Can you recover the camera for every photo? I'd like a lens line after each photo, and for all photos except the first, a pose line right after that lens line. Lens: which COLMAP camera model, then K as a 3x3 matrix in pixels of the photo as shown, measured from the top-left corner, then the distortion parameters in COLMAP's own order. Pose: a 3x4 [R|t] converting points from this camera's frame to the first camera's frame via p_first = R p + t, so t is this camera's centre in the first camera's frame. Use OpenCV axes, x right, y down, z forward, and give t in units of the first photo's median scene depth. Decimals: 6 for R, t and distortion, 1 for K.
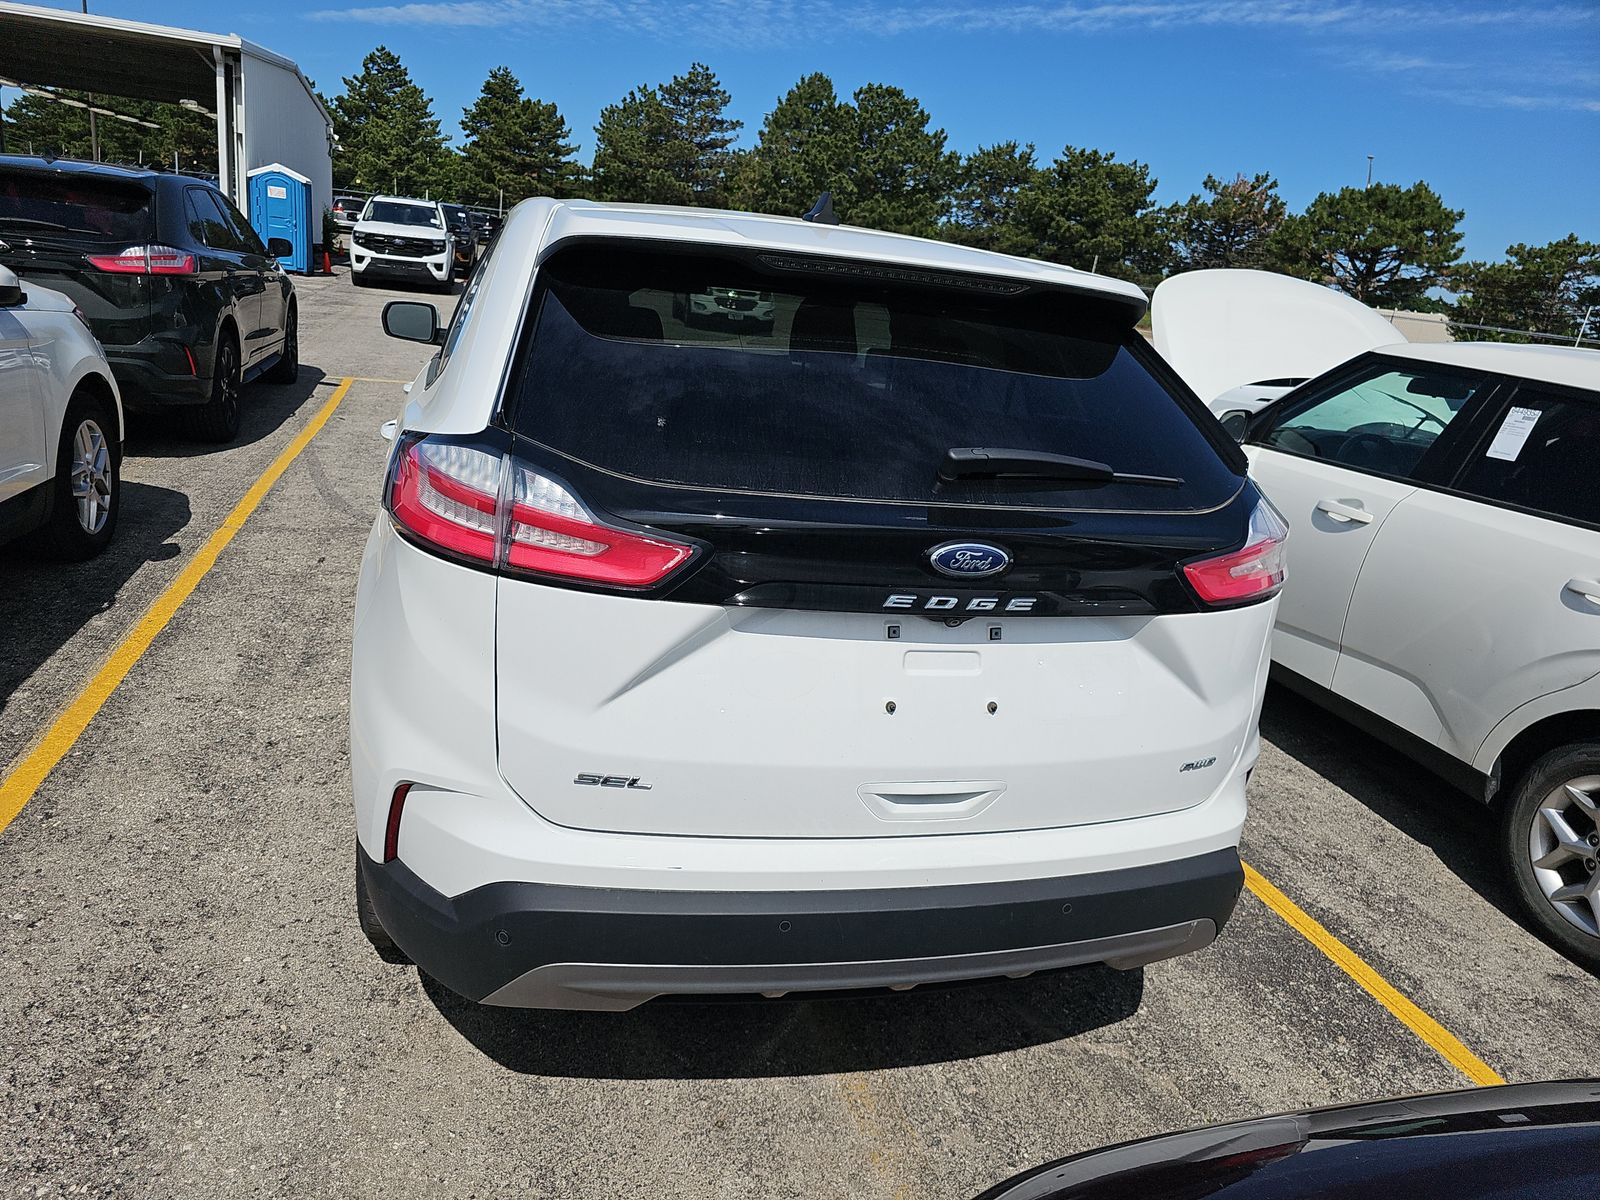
lens RADIAL K [[1073.3, 0, 792.2], [0, 1073.3, 602.0], [0, 0, 1]] dist [0.031045, -0.029857]
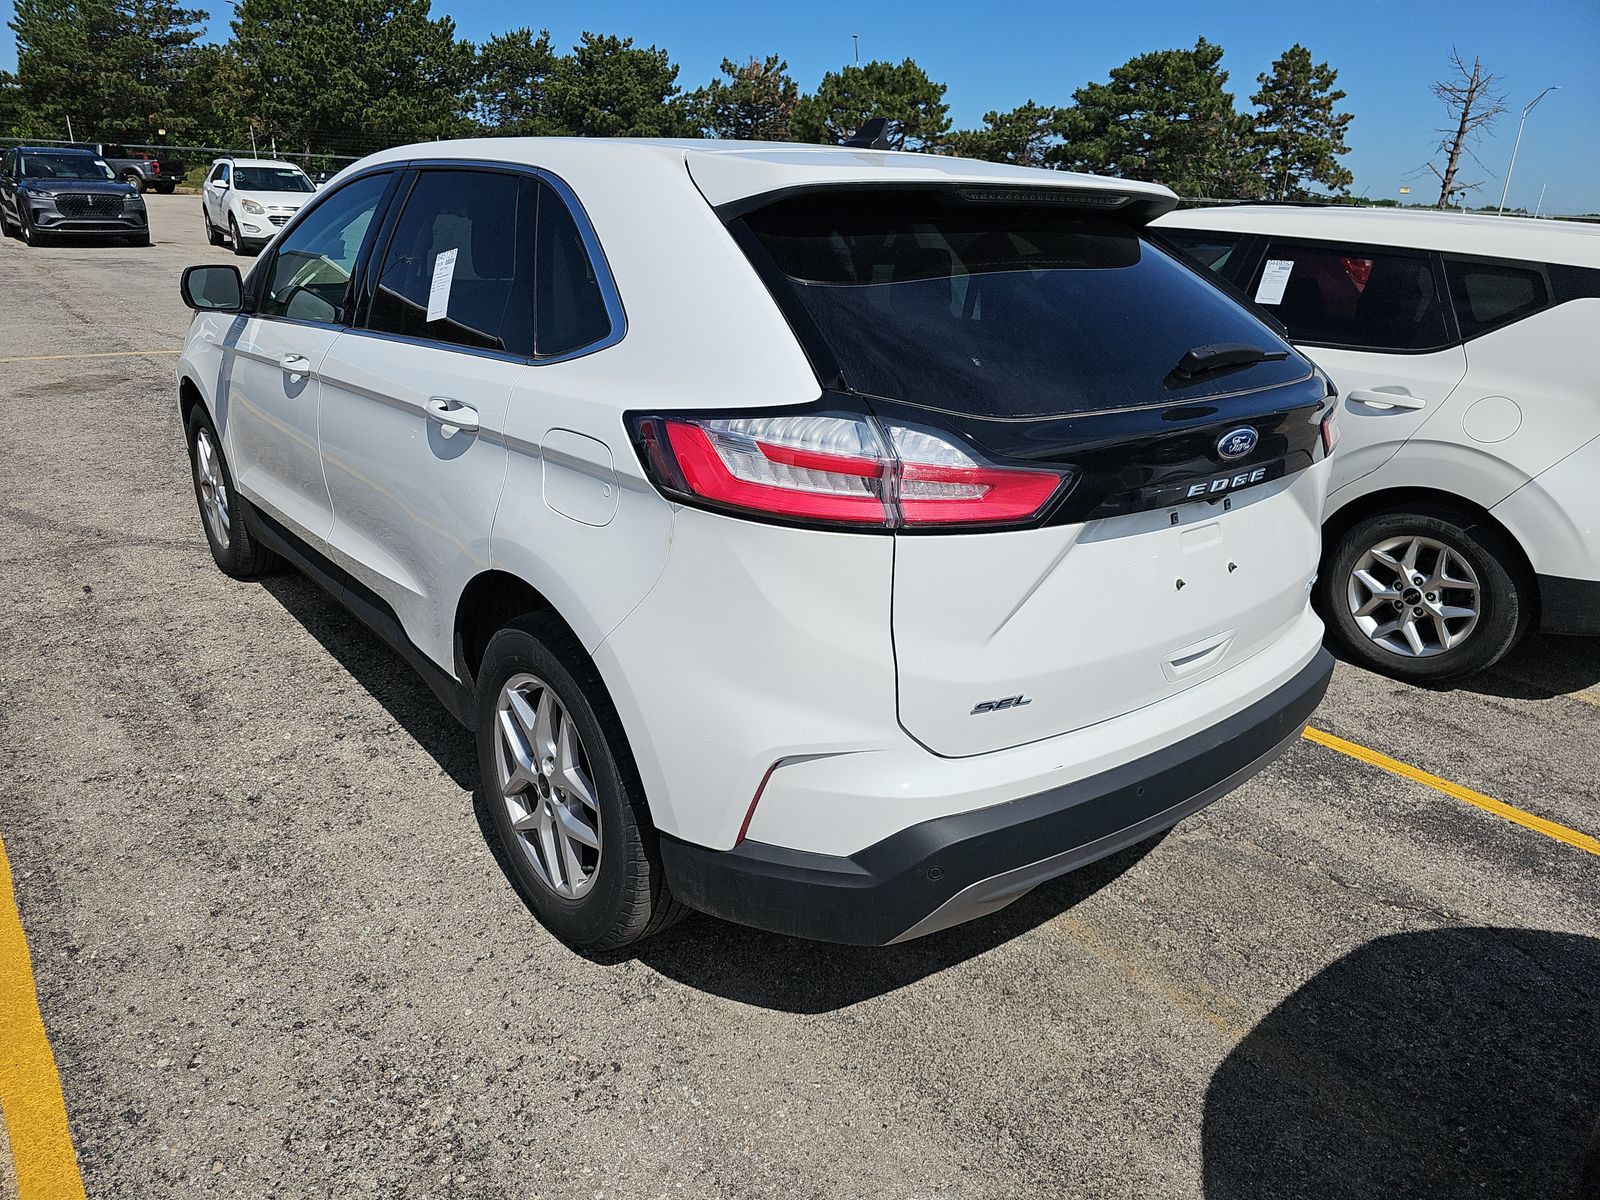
lens RADIAL K [[1073.3, 0, 785.1], [0, 1073.3, 588.2], [0, 0, 1]] dist [0.031045, -0.029857]
pose [[0.911754, -0.208976, 0.353600, -0.051448], [0.181213, 0.977240, 0.110288, -0.007375], [-0.368600, -0.036478, 0.928872, 0.006511]]
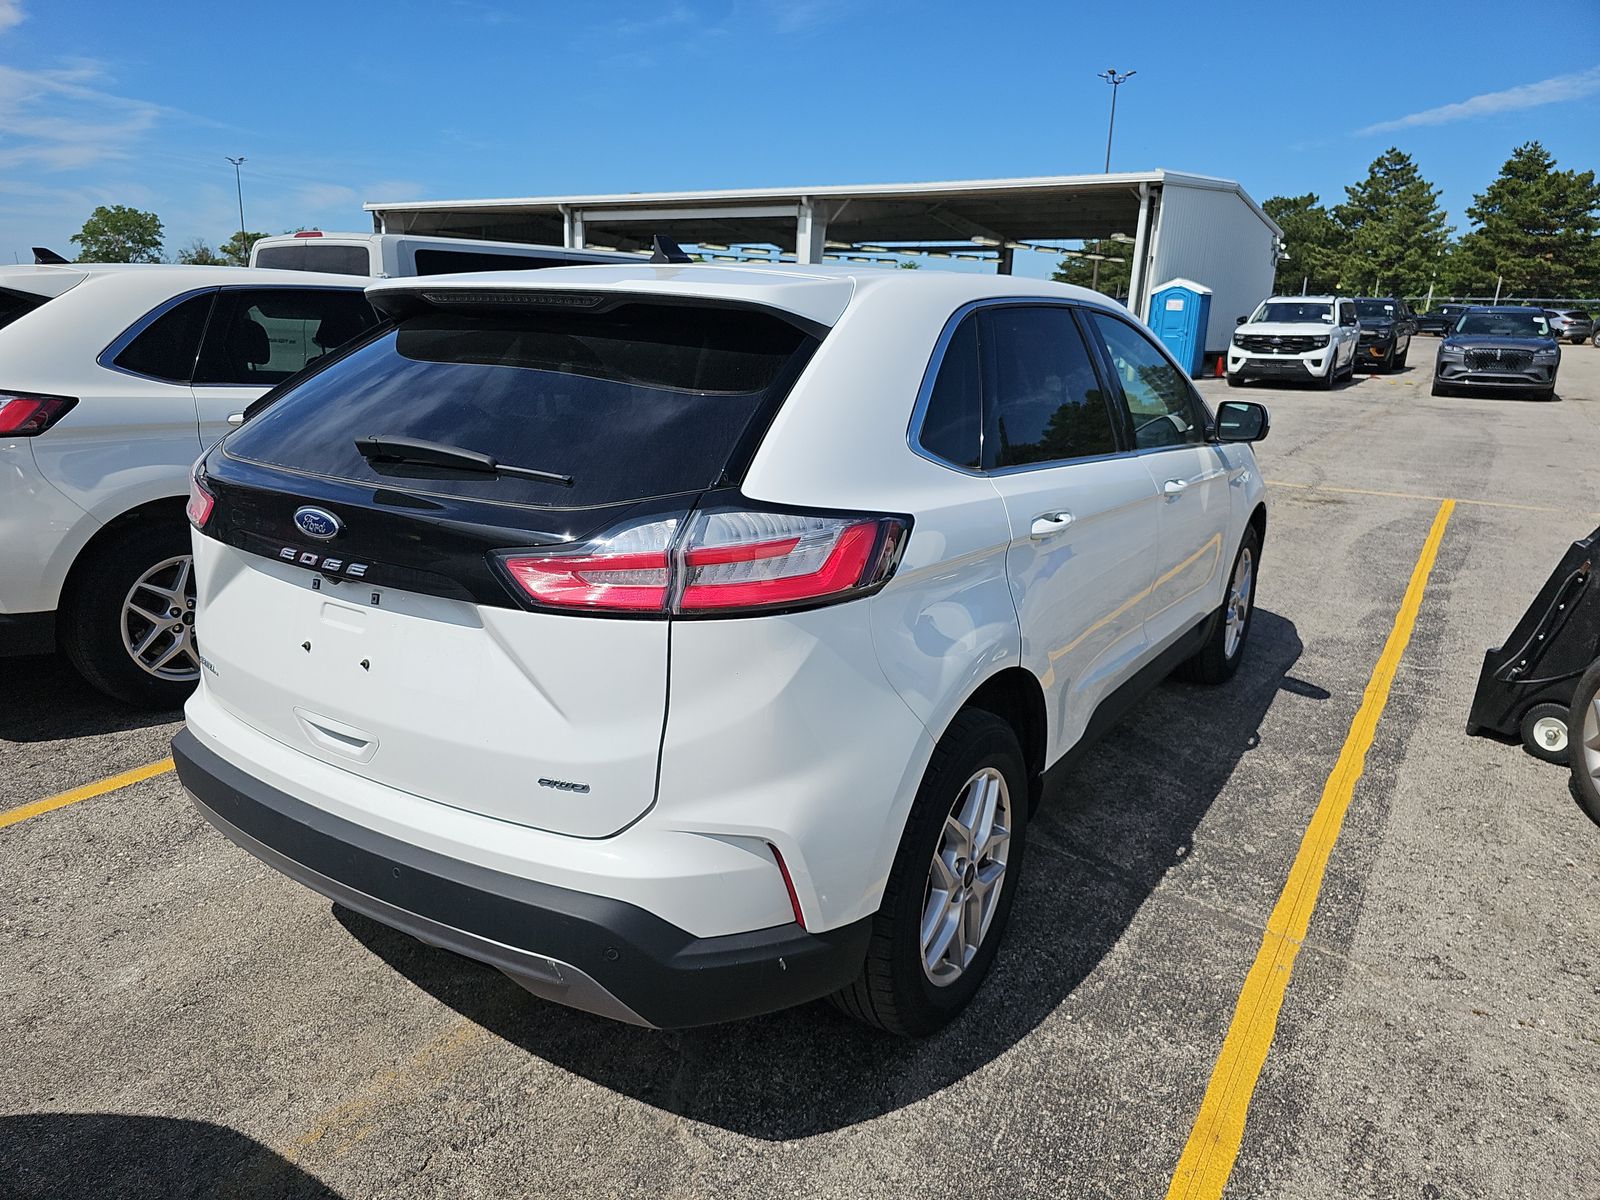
lens RADIAL K [[1073.3, 0, 788.0], [0, 1073.3, 601.1], [0, 0, 1]] dist [0.031045, -0.029857]
pose [[0.657060, 0.104634, -0.746542, 0.099001], [-0.176299, 0.984186, -0.017225, -0.001871], [0.732933, 0.142932, 0.665116, 0.042930]]
